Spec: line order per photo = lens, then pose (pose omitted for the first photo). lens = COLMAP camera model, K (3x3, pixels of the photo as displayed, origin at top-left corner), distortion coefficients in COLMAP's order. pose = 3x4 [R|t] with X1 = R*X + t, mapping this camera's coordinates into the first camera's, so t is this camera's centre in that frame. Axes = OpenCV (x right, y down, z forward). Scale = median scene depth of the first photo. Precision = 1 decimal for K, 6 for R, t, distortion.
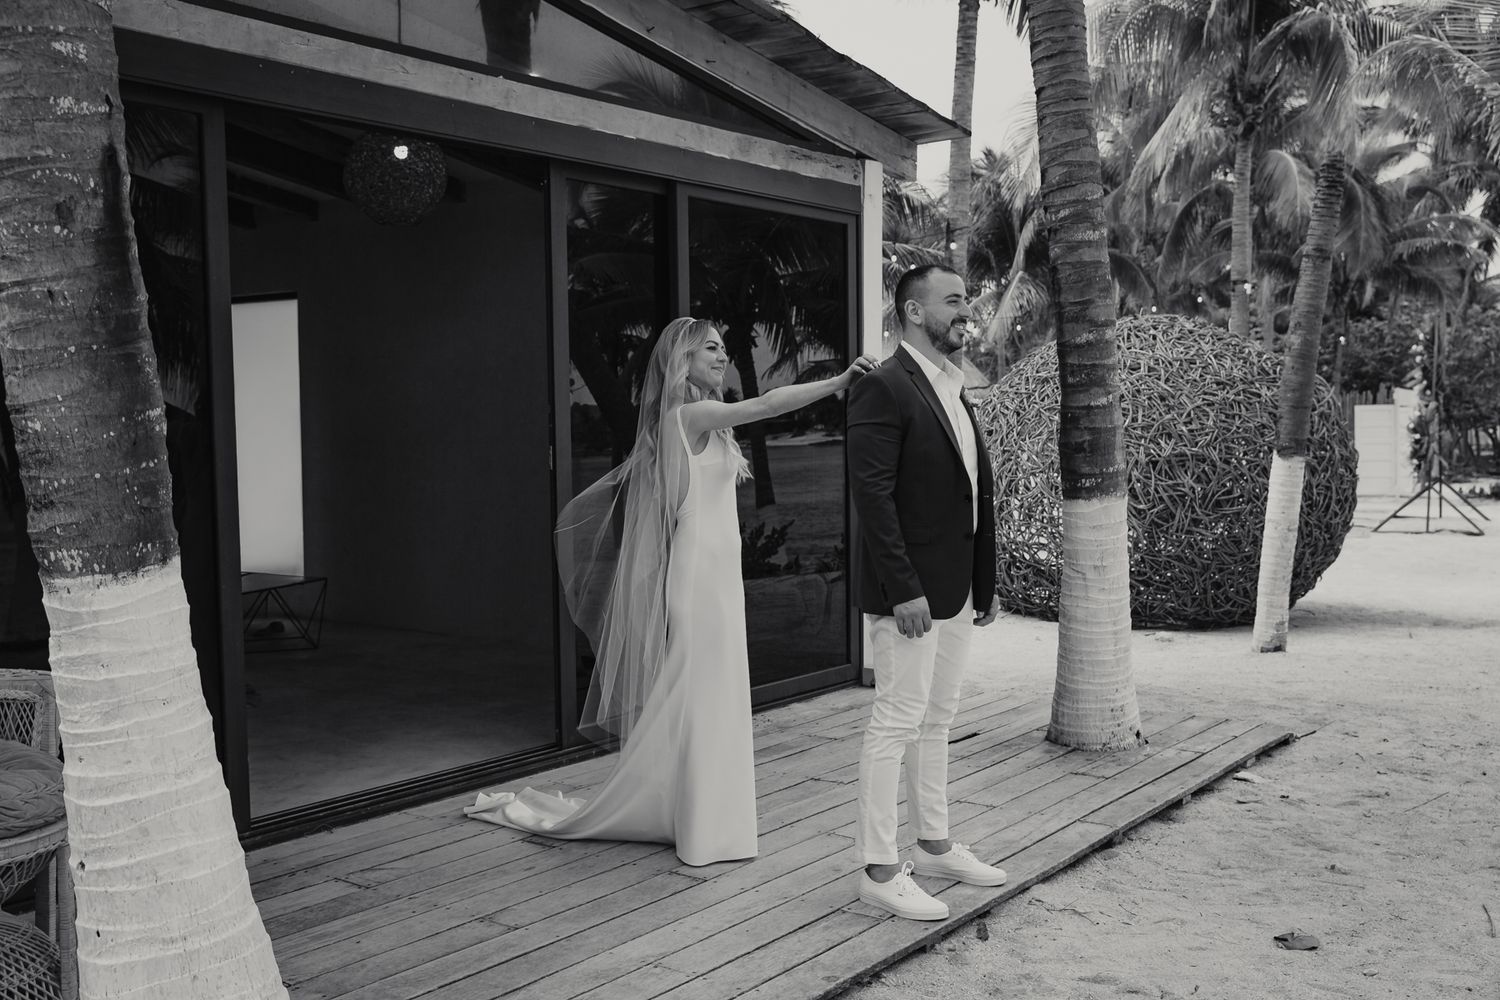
lens RADIAL K [[1521.7, 0, 750.0], [0, 1521.7, 500.0], [0, 0, 1]] dist [-0.006466, 0.013792]
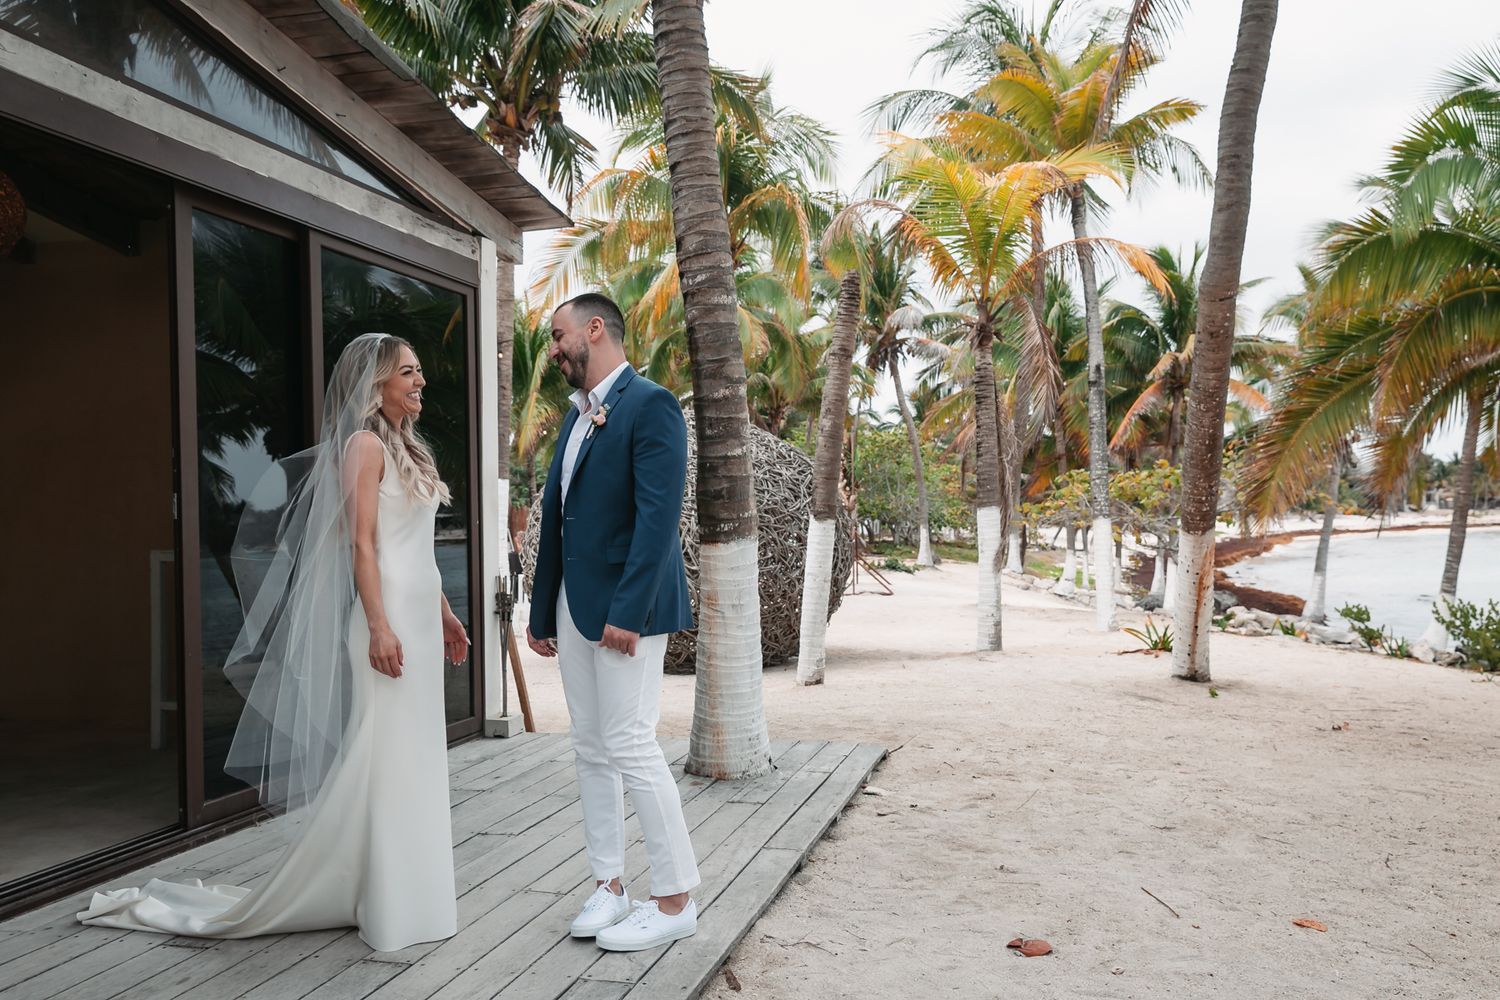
lens RADIAL K [[1221.2, 0, 750.0], [0, 1221.2, 500.0], [0, 0, 1]] dist [0.032185, -0.013666]
pose [[0.931848, -0.003547, 0.362832, -0.076296], [0.029348, 0.997413, -0.065623, 0.026782], [-0.361661, 0.071799, 0.929541, 0.189326]]
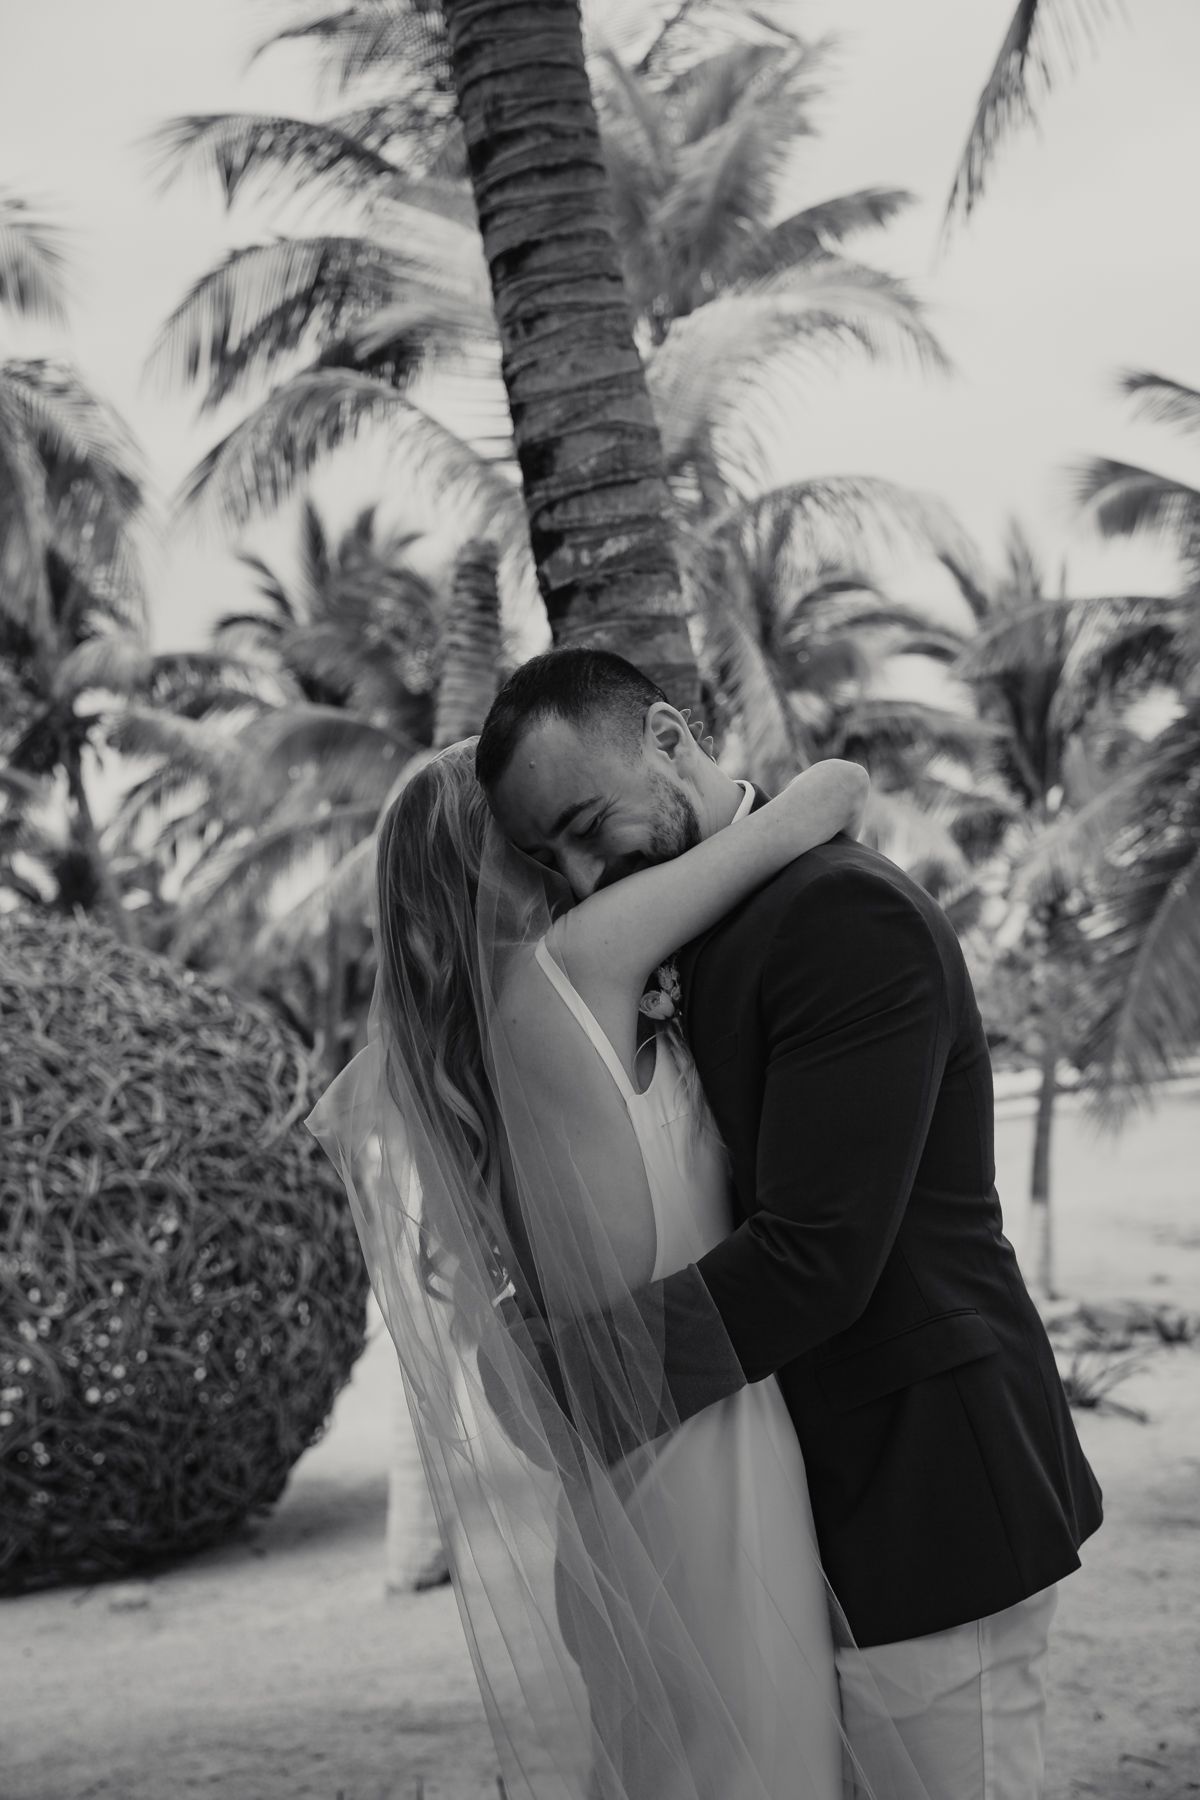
lens RADIAL K [[2860.3, 0, 600.0], [0, 2860.3, 900.0], [0, 0, 1]] dist [-0.000460, -0.018589]
pose [[0.755228, -0.012683, 0.655340, -0.295661], [0.109262, 0.988260, -0.106790, -0.014138], [-0.646292, 0.152254, 0.747747, 0.442395]]
